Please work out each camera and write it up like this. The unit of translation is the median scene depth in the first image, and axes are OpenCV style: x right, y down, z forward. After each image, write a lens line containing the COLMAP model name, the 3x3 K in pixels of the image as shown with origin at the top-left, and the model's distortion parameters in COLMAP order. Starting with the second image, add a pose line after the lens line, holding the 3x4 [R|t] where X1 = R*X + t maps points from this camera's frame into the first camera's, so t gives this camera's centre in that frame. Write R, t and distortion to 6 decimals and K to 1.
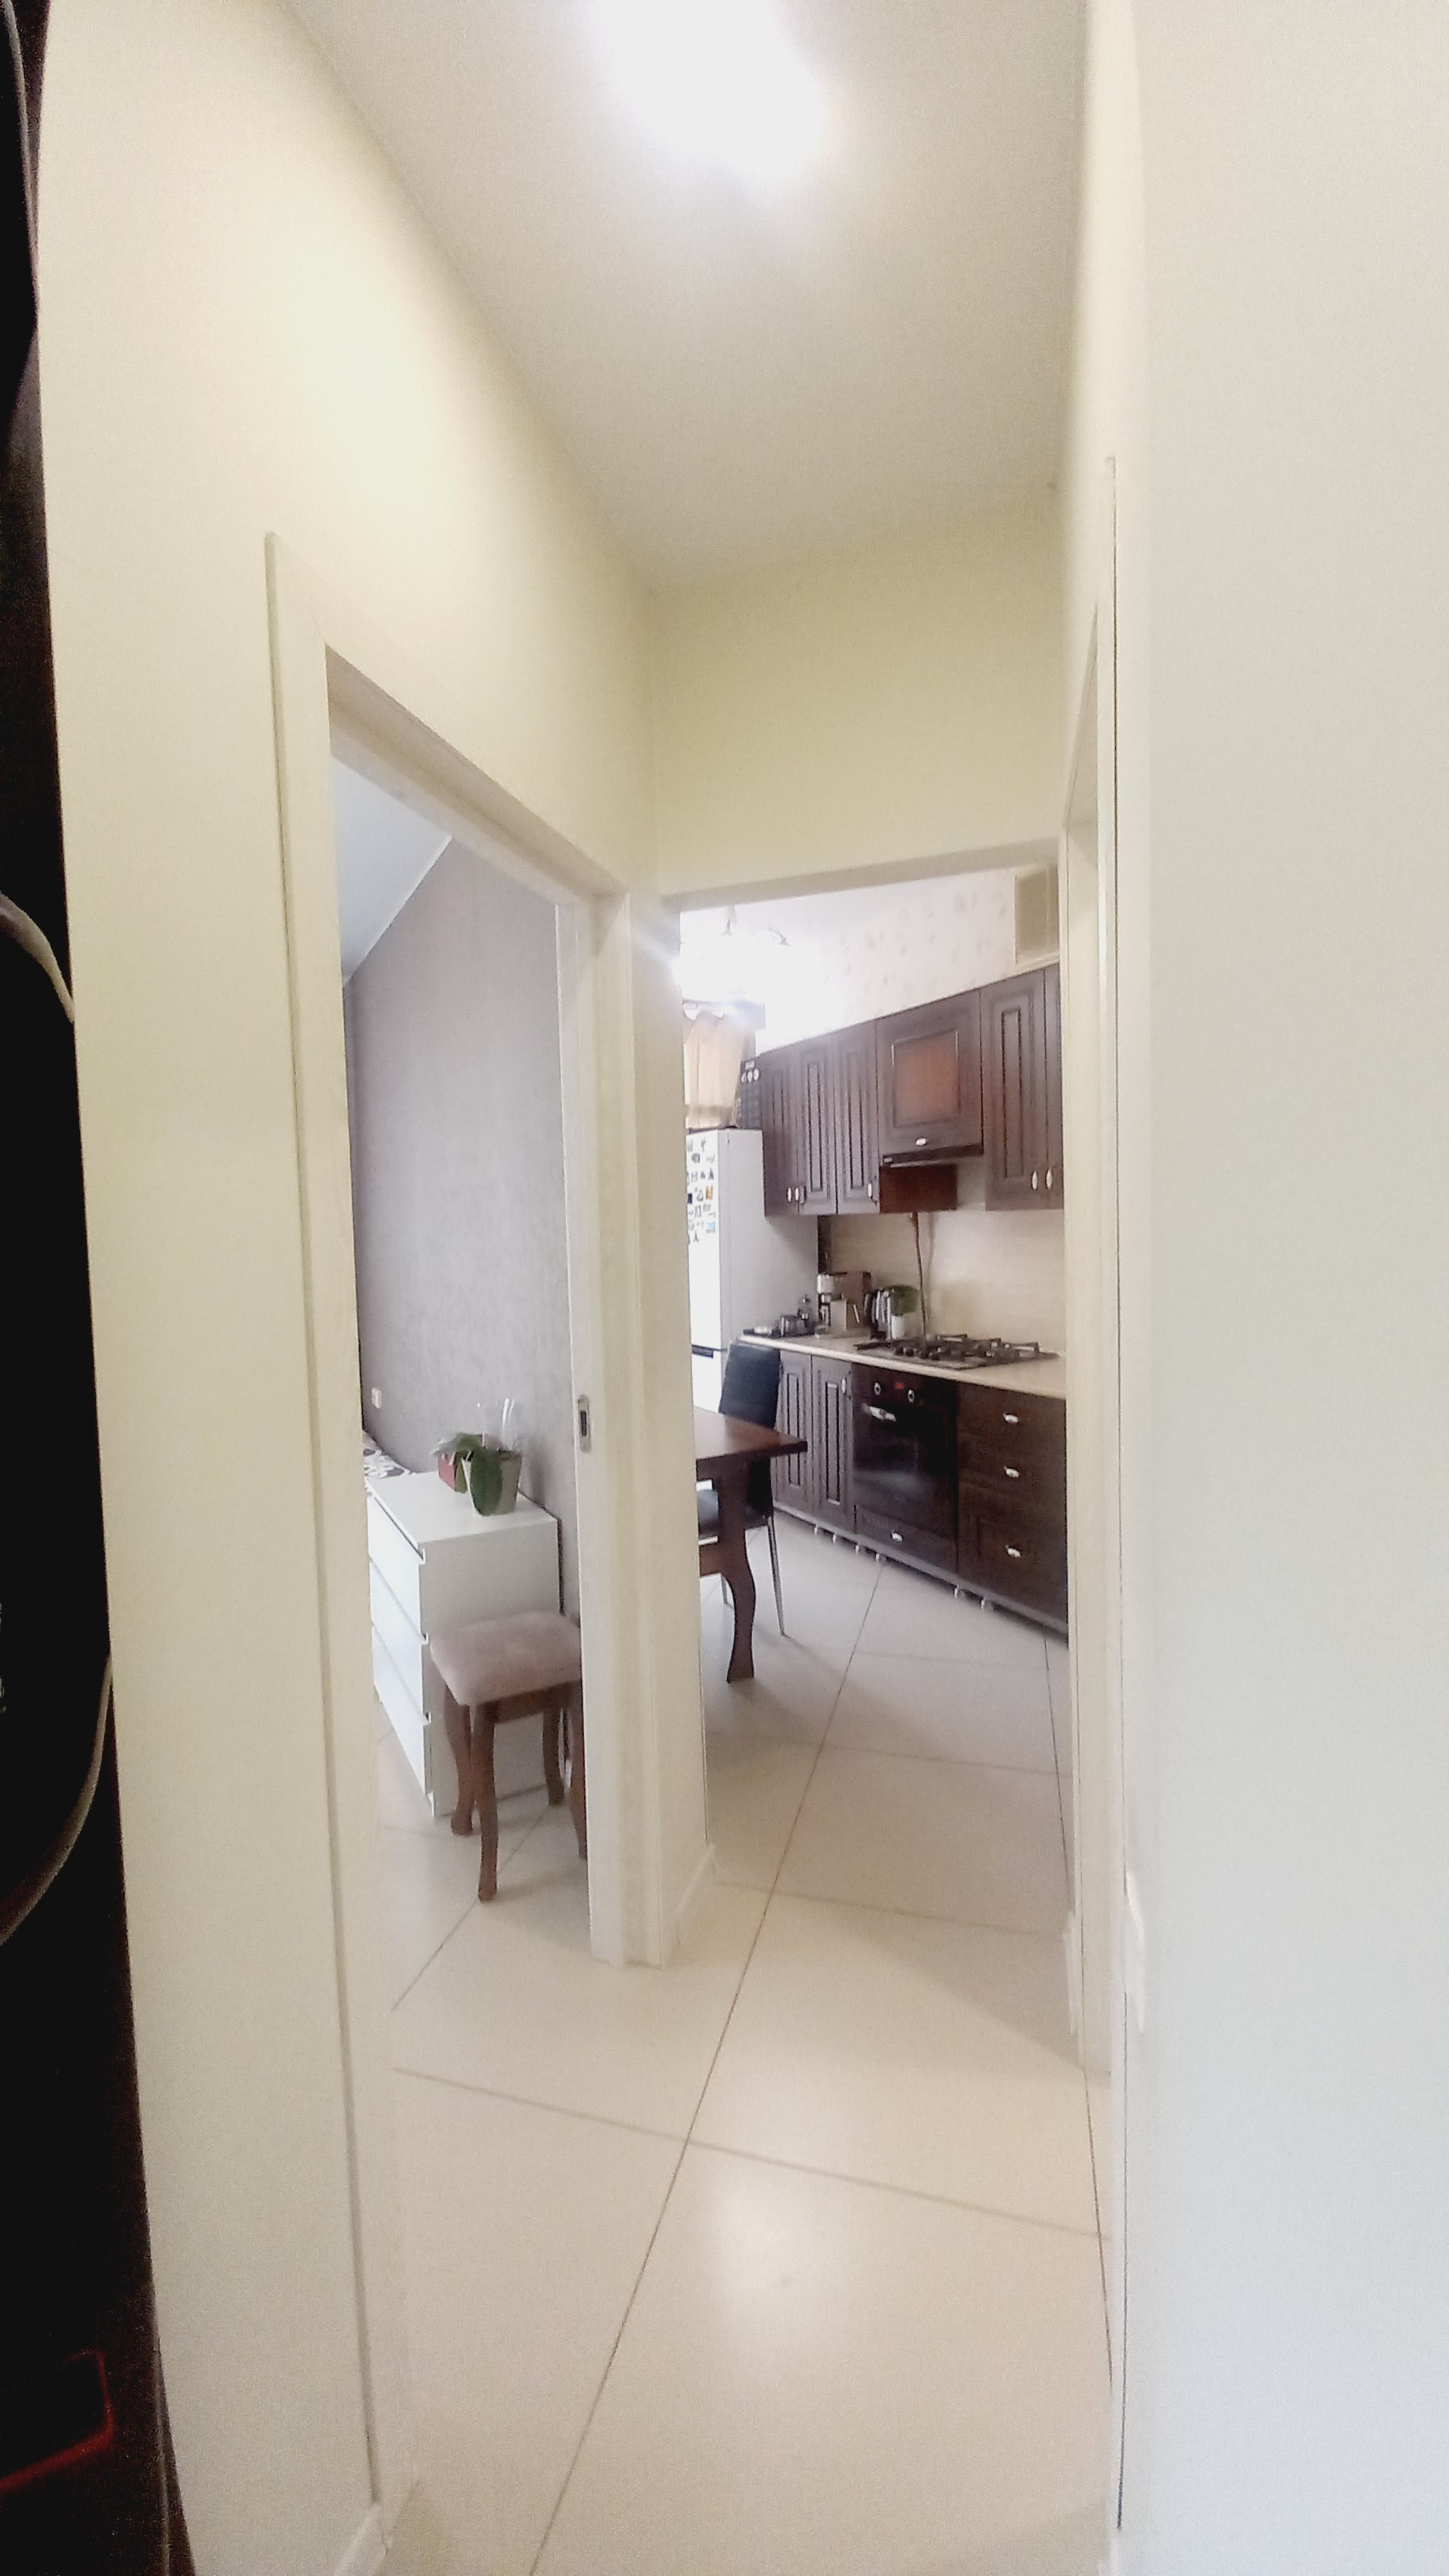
lens RADIAL K [[978.6, 0, 724.5], [0, 978.6, 1288.0], [0, 0, 1]] dist [-0.000196, 0.000034]
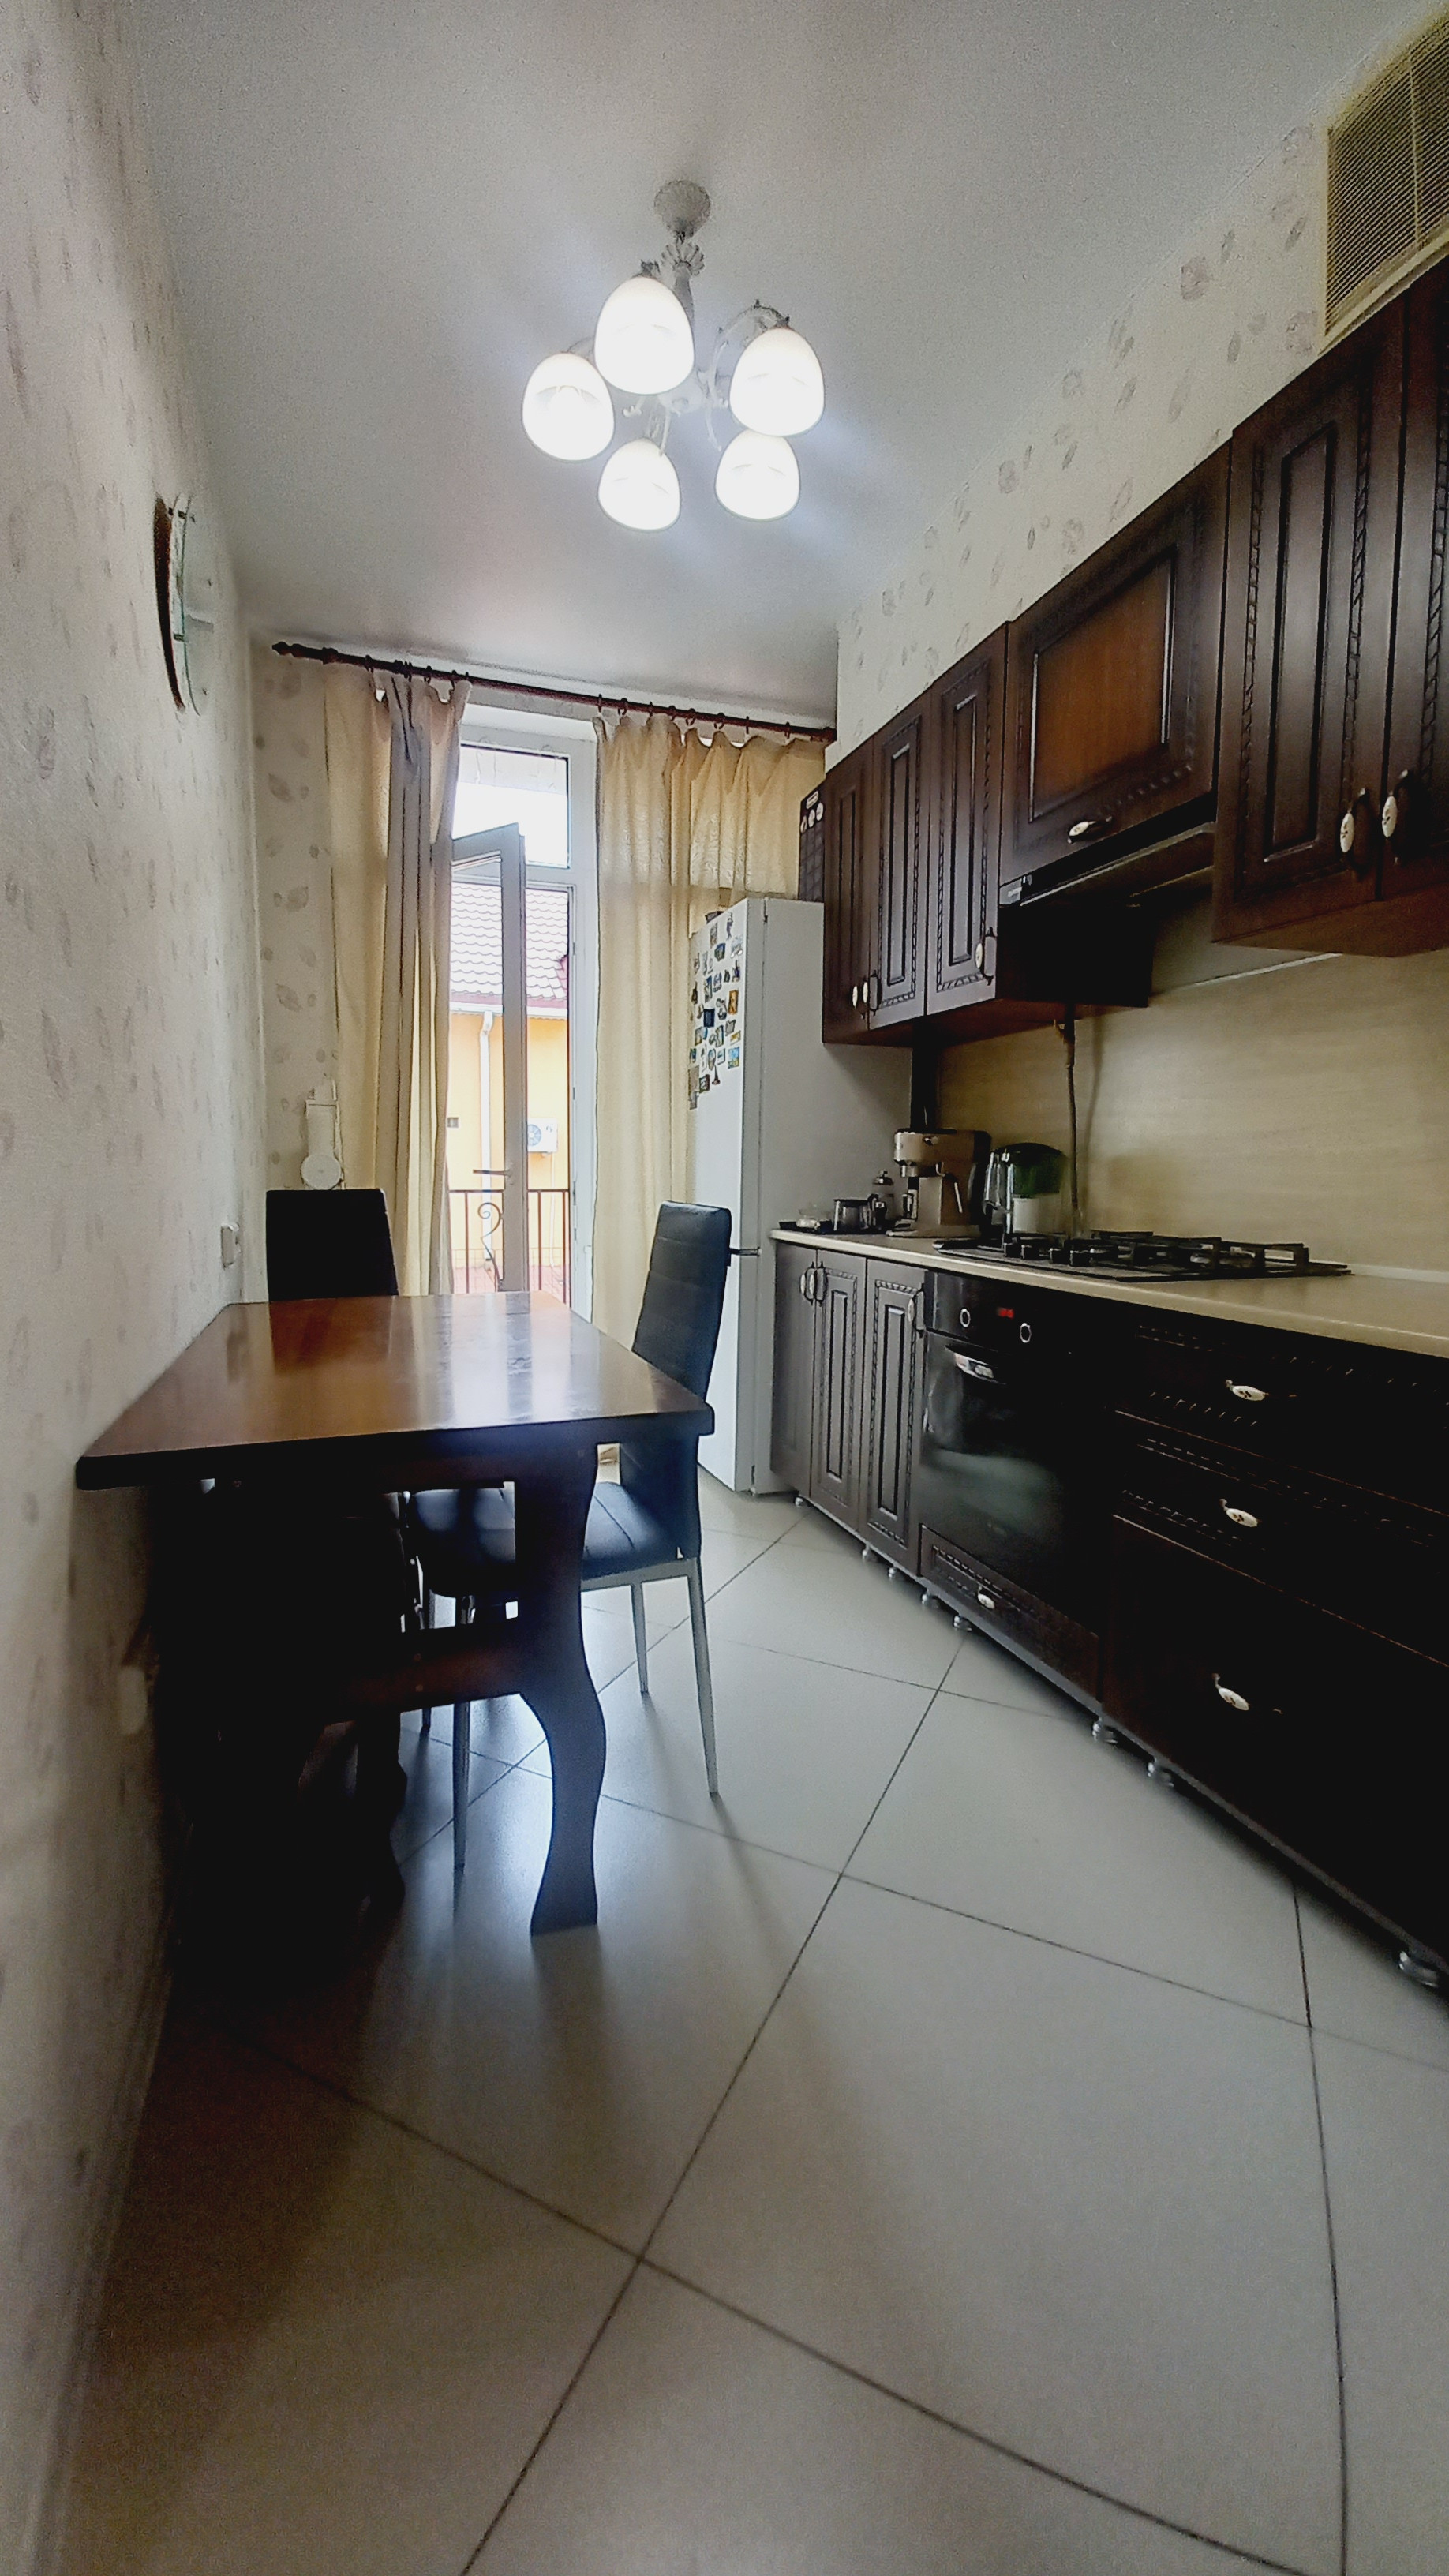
lens RADIAL K [[978.6, 0, 724.5], [0, 978.6, 1288.0], [0, 0, 1]] dist [-0.000196, 0.000034]
pose [[0.984038, 0.047224, -0.171576, 0.103092], [-0.037501, 0.997525, 0.059479, 0.052916], [0.173960, -0.052095, 0.983374, 0.401177]]
